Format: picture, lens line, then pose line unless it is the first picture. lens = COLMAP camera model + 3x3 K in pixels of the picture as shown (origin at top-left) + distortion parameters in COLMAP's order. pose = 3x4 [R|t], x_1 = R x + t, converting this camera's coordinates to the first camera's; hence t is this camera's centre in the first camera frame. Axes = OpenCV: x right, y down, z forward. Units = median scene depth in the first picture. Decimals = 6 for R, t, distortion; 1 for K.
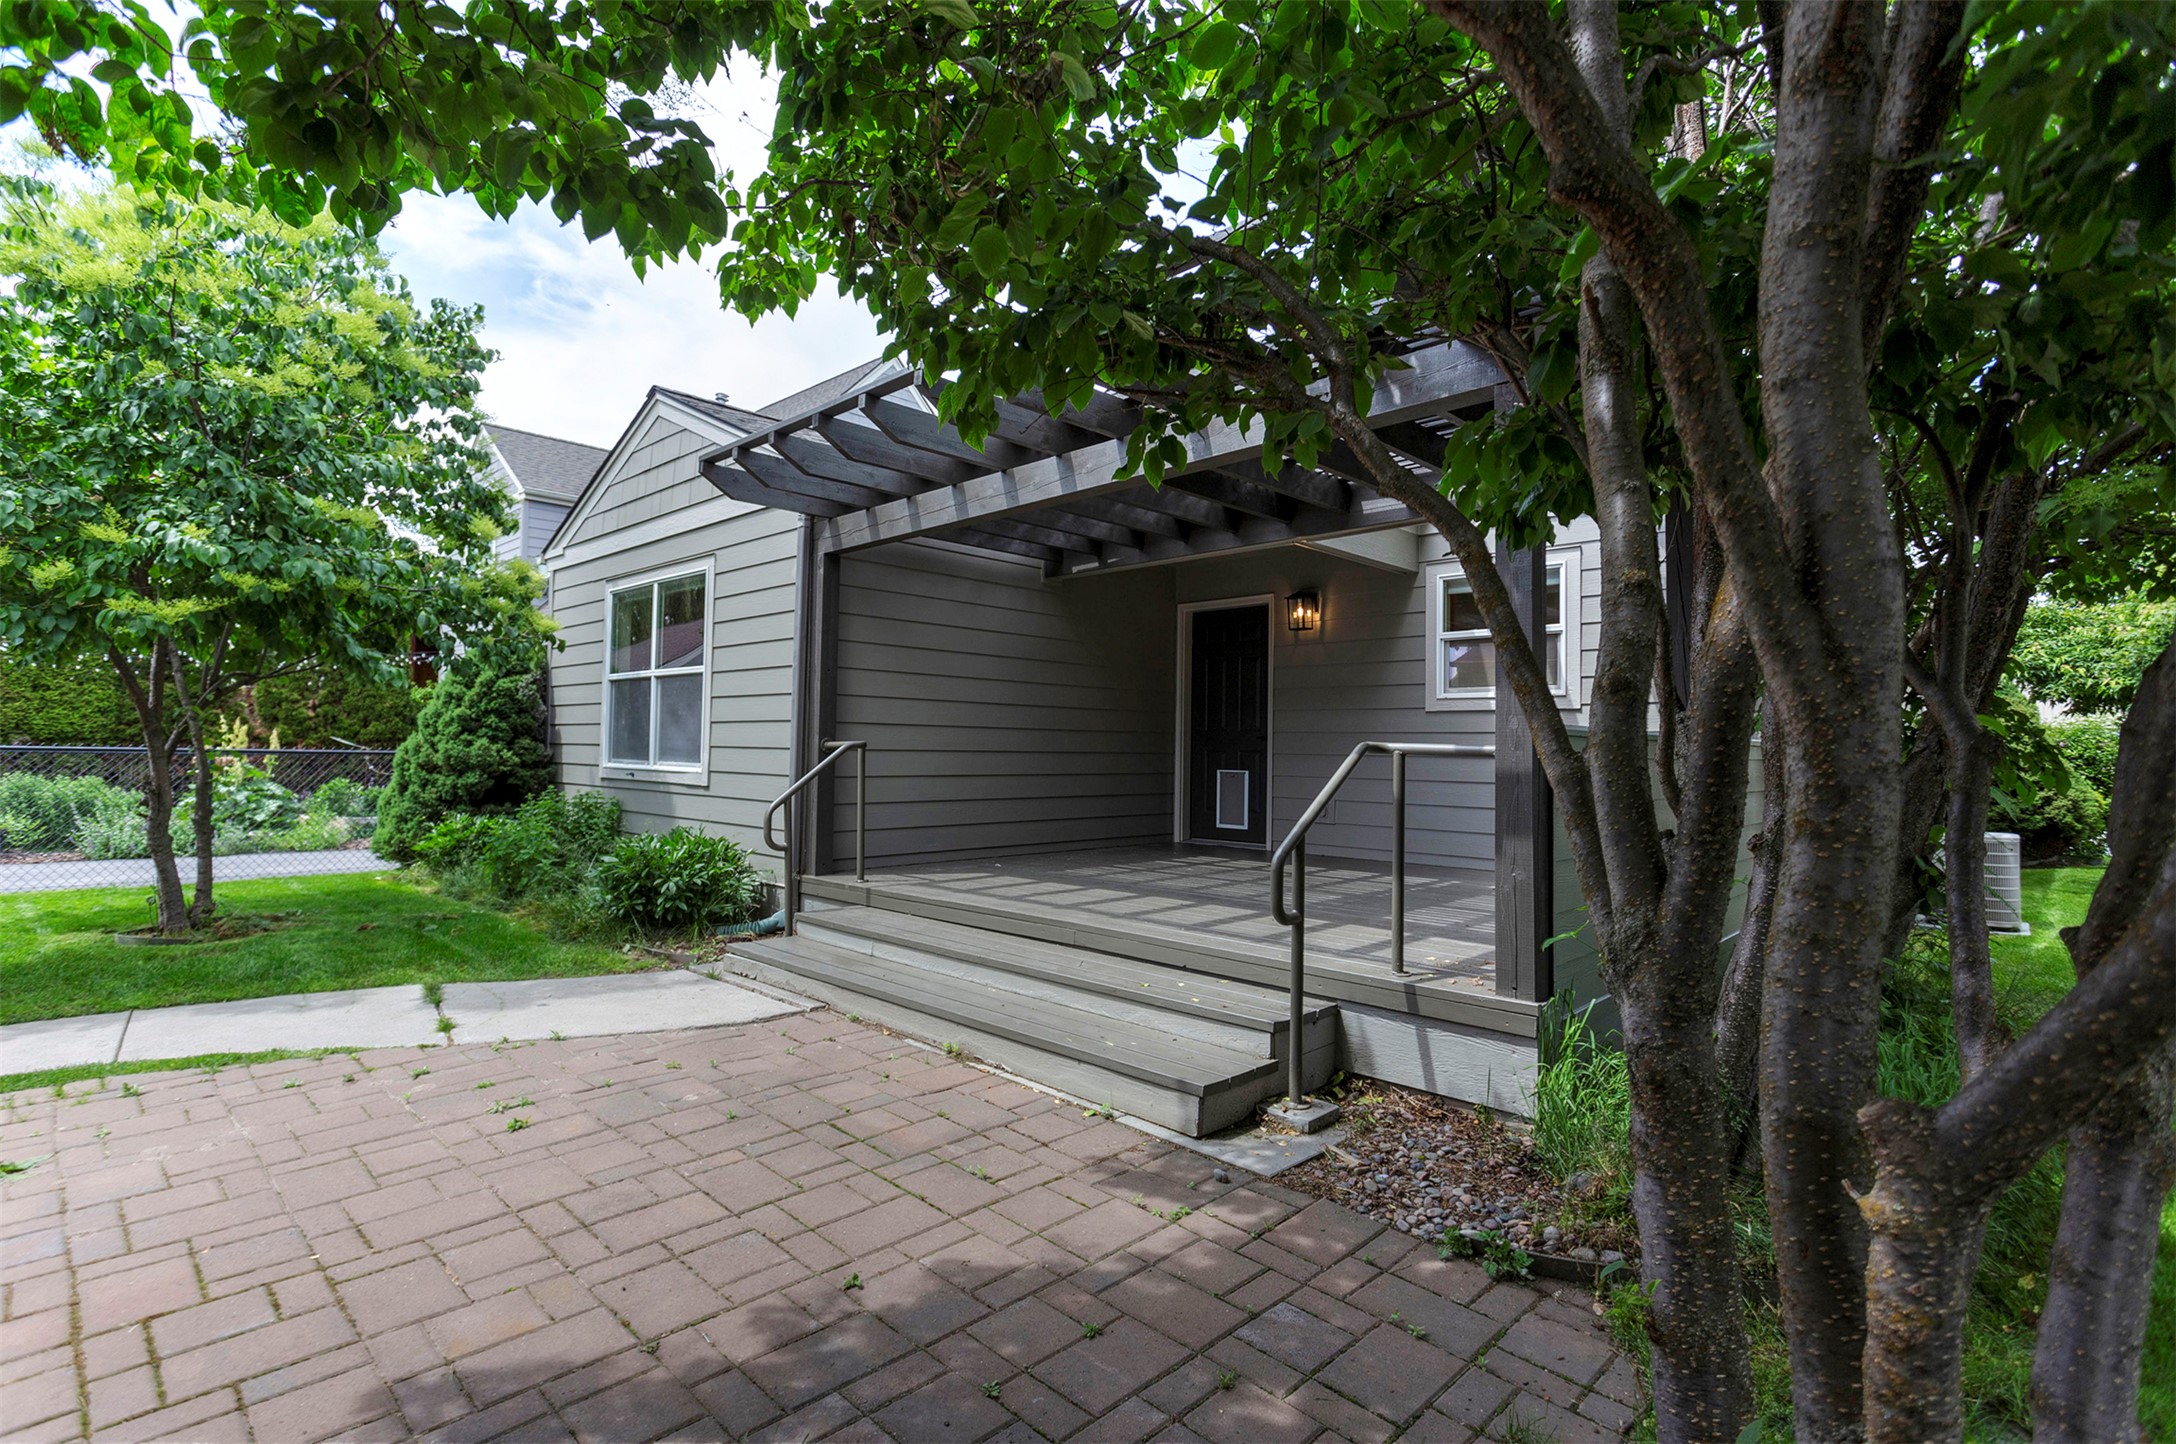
lens RADIAL K [[1026.6, 0, 1089.3], [0, 1026.6, 724.9], [0, 0, 1]] dist [0.000139, 0.001120]
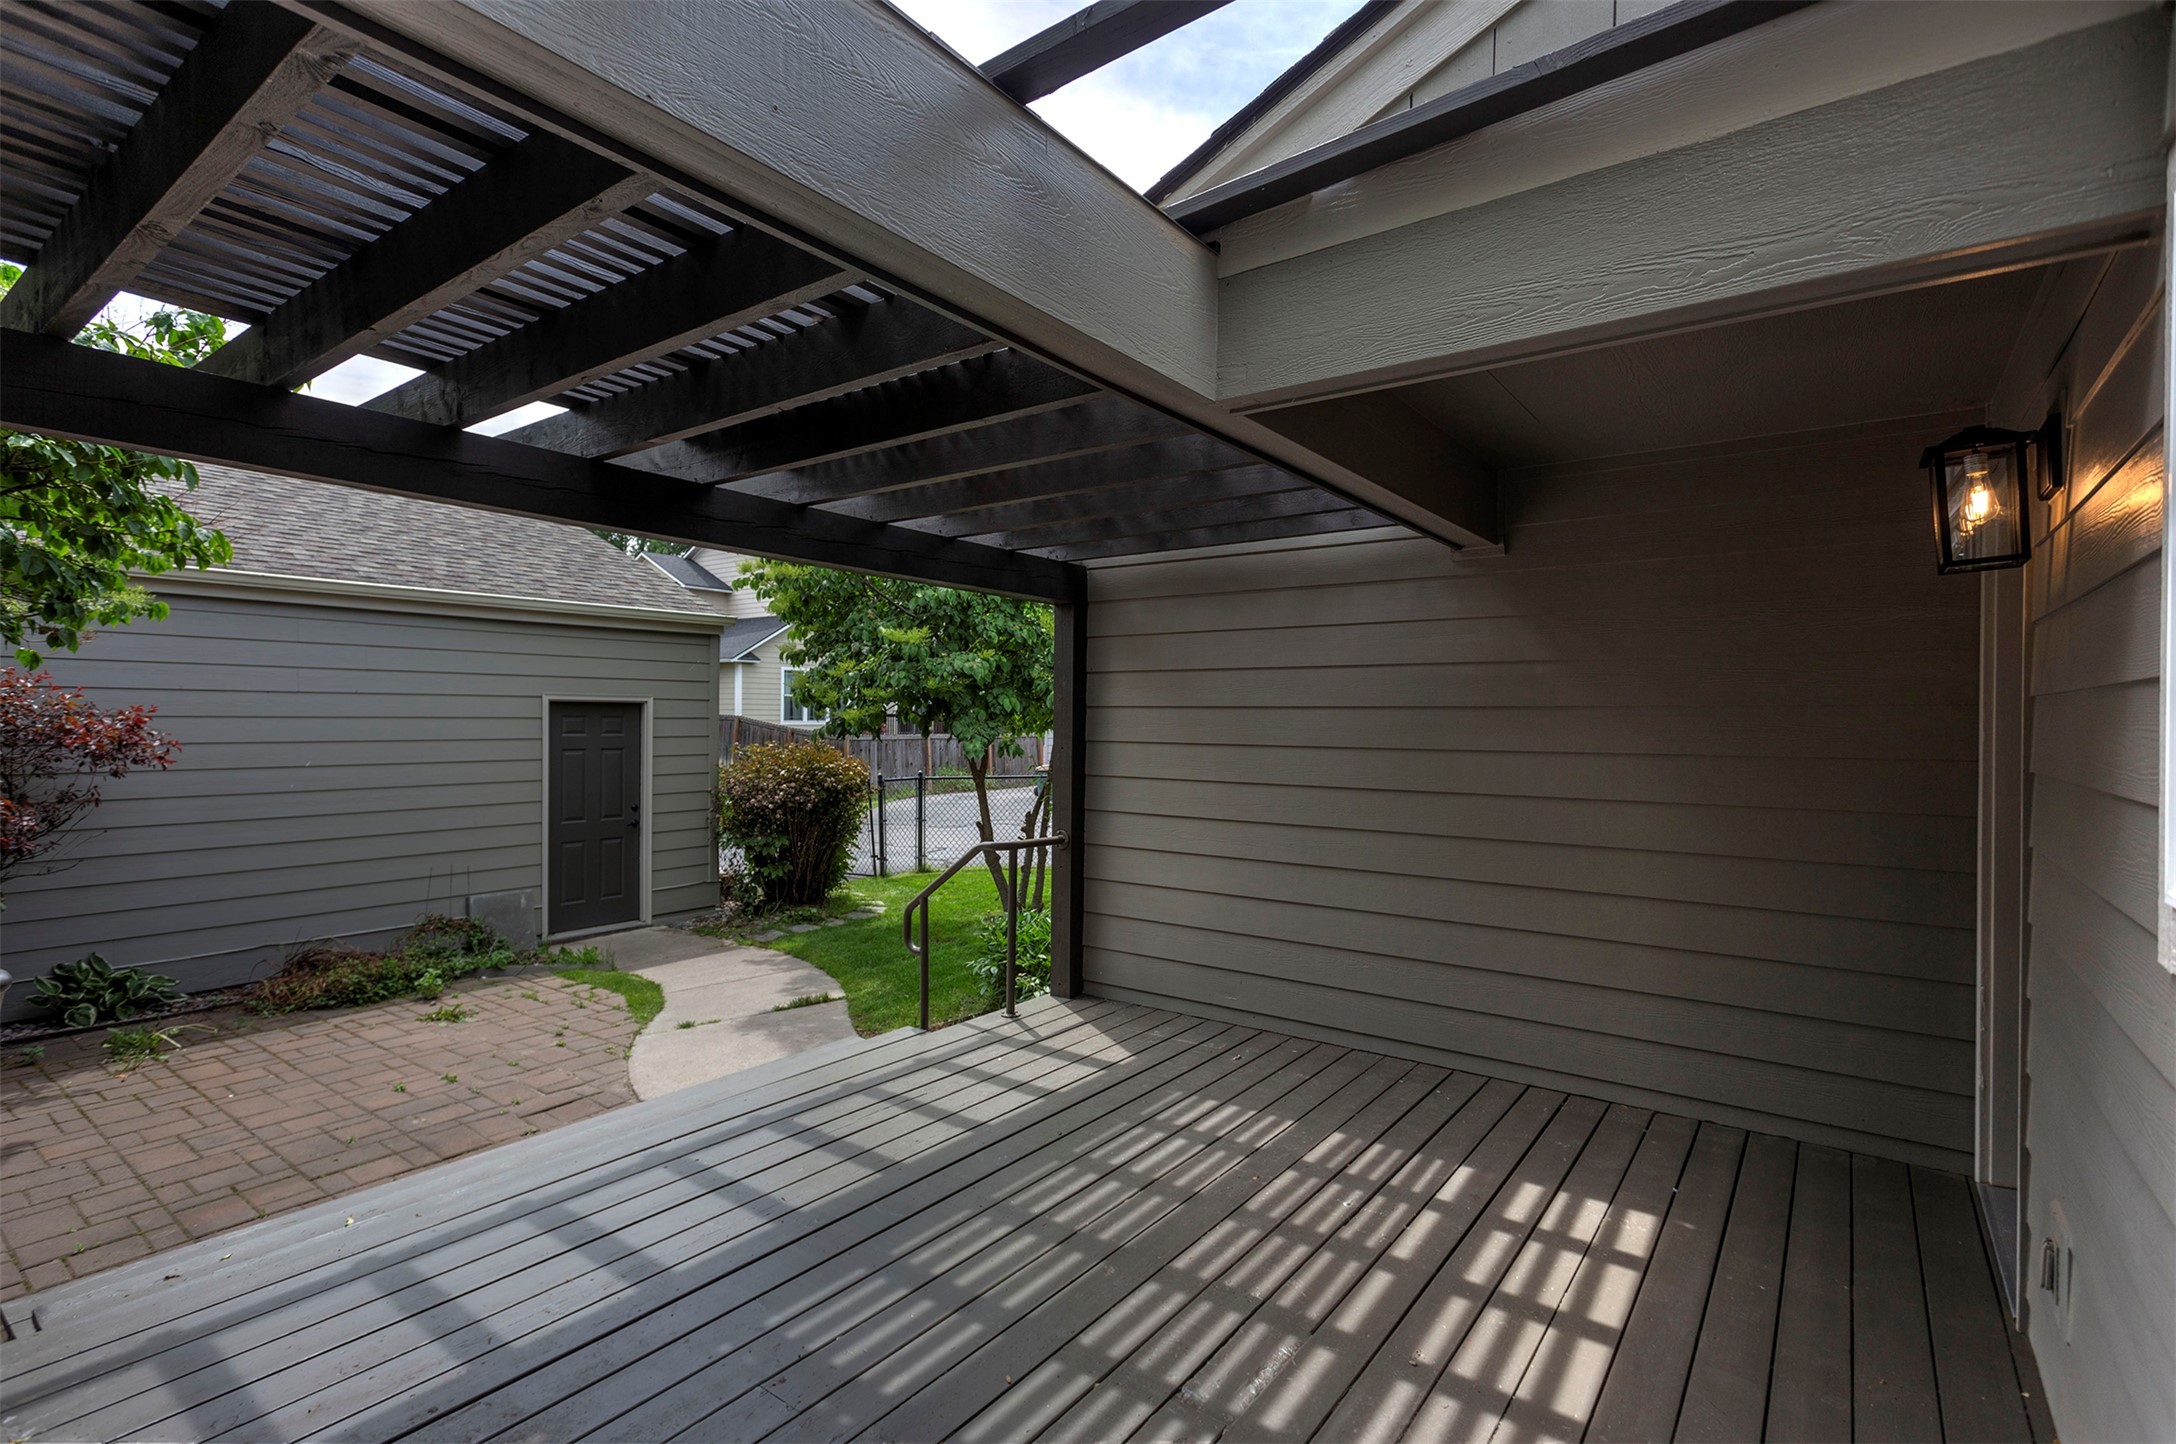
lens RADIAL K [[1026.6, 0, 1080.1], [0, 1026.6, 721.3], [0, 0, 1]] dist [0.000139, 0.001120]
pose [[0.123594, -0.011752, -0.992263, 0.860843], [0.019729, 0.999761, -0.009383, -0.101939], [0.992137, -0.018417, 0.123796, 1.401450]]
